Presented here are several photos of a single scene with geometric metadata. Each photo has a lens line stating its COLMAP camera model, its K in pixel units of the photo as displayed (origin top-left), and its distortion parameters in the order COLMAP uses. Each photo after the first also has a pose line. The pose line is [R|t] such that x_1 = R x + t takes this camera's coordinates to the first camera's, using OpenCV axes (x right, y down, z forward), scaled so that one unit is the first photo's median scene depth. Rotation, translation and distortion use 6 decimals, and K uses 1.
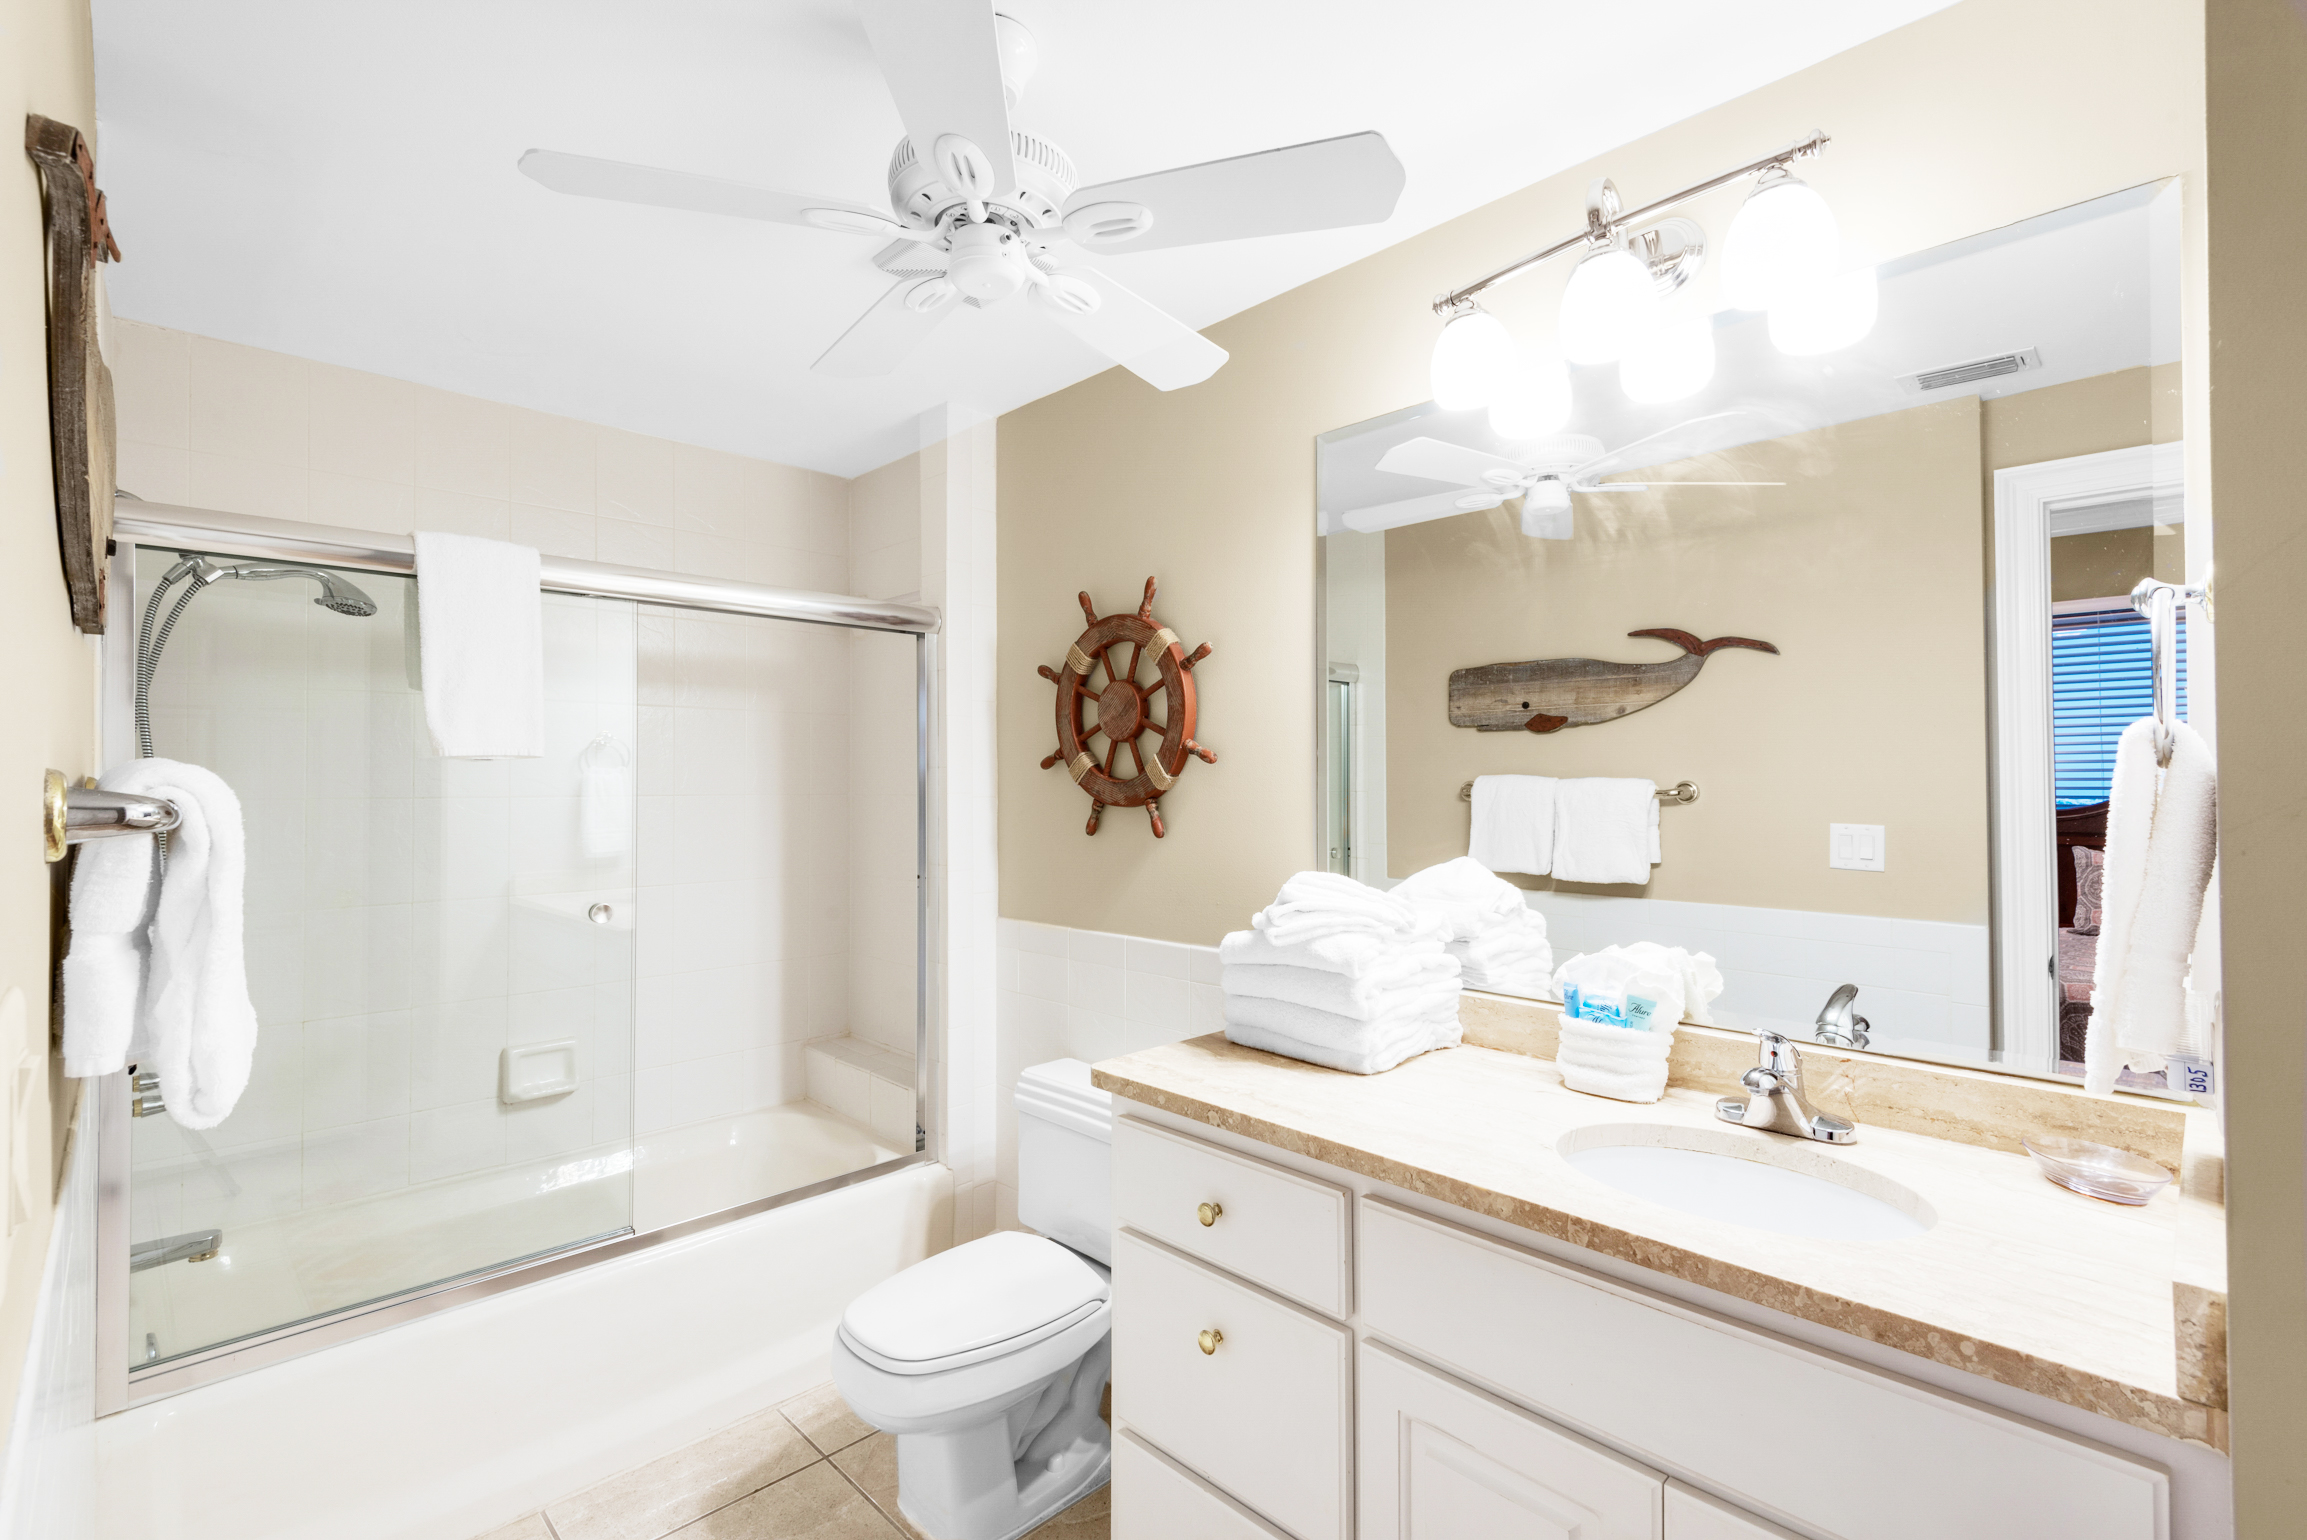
lens RADIAL K [[1017.3, 0, 1149.6], [0, 1017.3, 773.0], [0, 0, 1]] dist [0.018688, -0.015748]
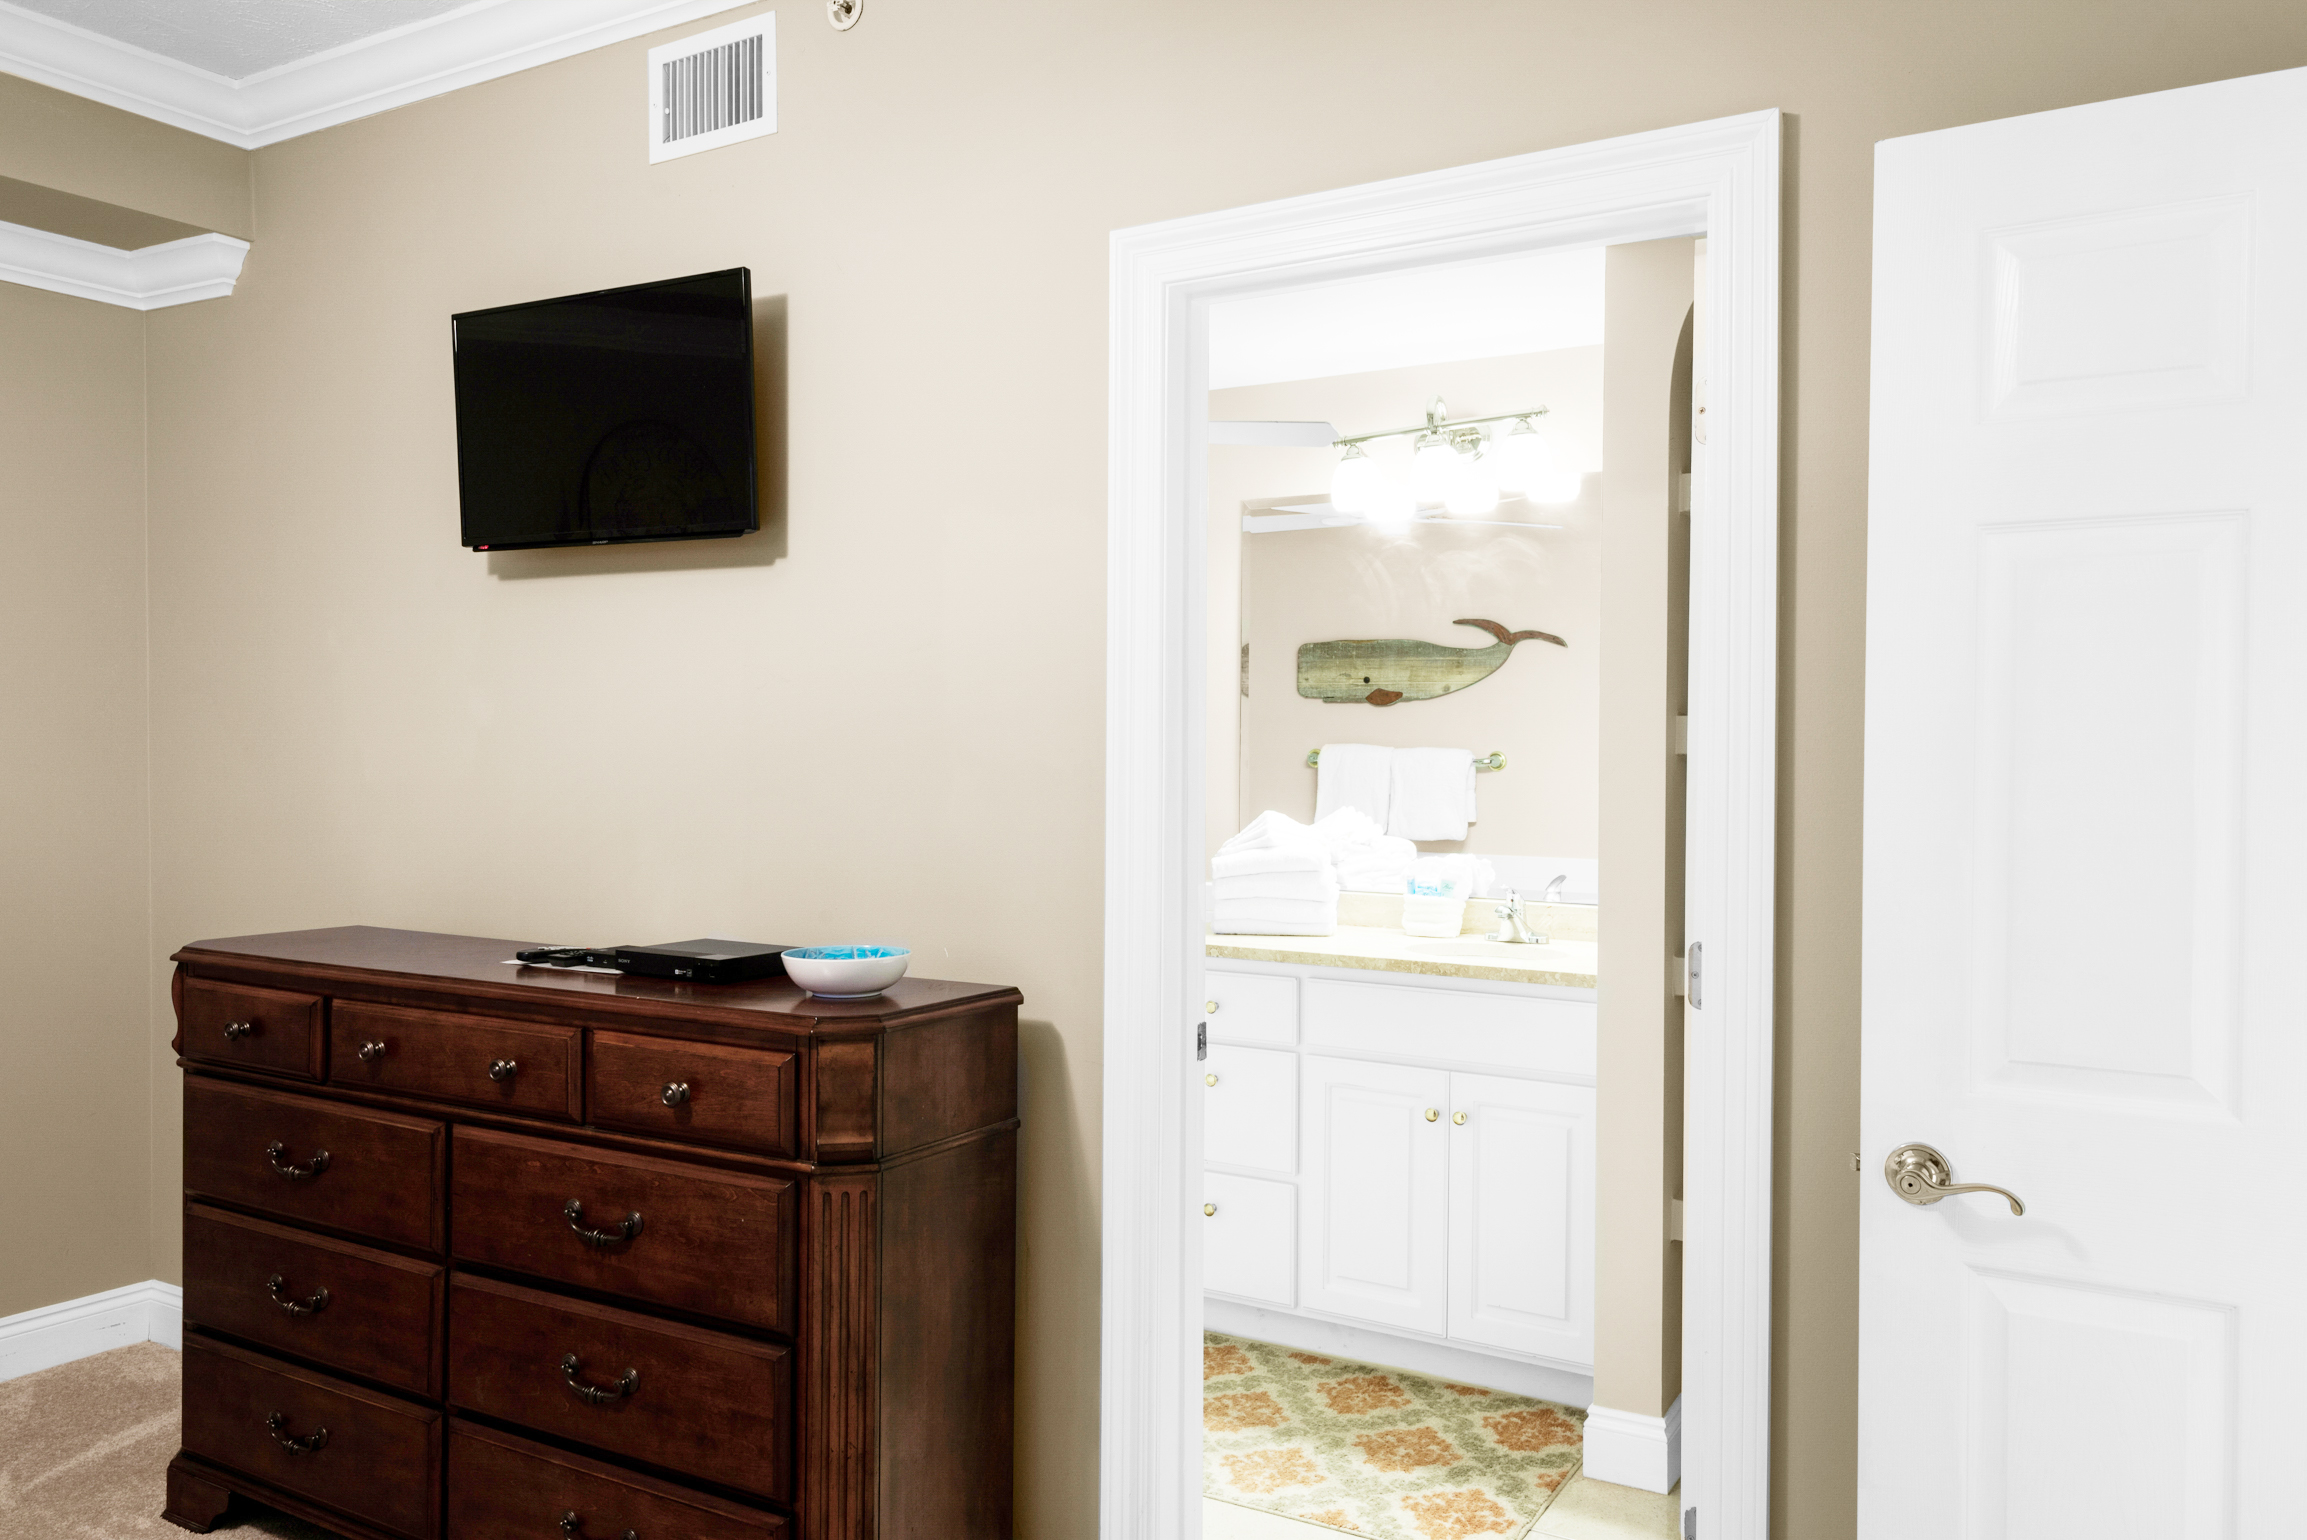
lens RADIAL K [[1695.1, 0, 1153.1], [0, 1695.1, 762.8], [0, 0, 1]] dist [-0.001992, -0.001178]
pose [[0.967534, 0.007071, 0.252641, -0.339823], [-0.012864, 0.999691, 0.021287, -0.015137], [-0.252412, -0.023846, 0.967326, -0.766050]]
